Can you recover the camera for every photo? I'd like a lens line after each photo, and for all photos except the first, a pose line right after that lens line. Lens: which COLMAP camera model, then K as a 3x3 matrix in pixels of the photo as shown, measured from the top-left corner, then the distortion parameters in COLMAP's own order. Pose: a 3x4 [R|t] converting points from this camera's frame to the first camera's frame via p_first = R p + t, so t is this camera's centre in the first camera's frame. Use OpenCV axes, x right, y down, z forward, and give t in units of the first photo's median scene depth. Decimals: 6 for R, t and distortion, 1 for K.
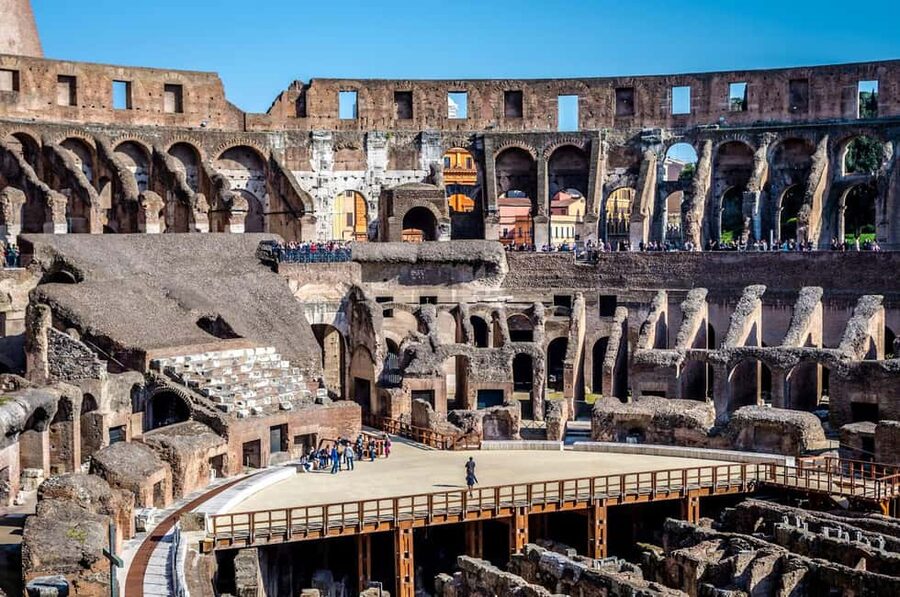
lens RADIAL K [[1344.5, 0, 442.9], [0, 1344.5, 300.6], [0, 0, 1]] dist [-0.015581, 0.000000]
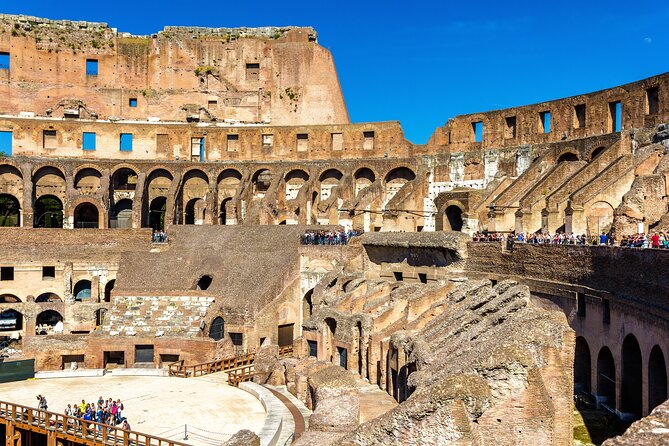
lens RADIAL K [[746.5, 0, 335.9], [0, 746.5, 222.1], [0, 0, 1]] dist [-0.003514, 0.000000]
pose [[0.512326, -0.002854, -0.858786, 0.519293], [-0.047852, 0.998346, -0.031865, -0.023903], [0.857457, 0.057419, 0.511342, 0.508834]]
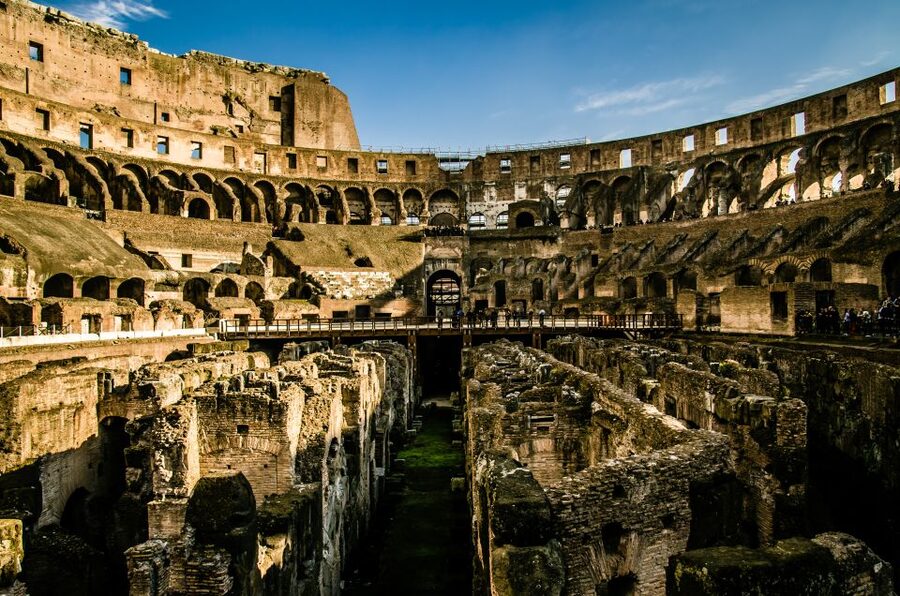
lens RADIAL K [[667.1, 0, 454.2], [0, 667.1, 295.4], [0, 0, 1]] dist [-0.067094, 0.028812]
pose [[0.901772, -0.016742, -0.431888, 0.267353], [-0.009844, 0.998195, -0.059247, 0.090781], [0.432100, 0.057679, 0.899979, 0.154729]]
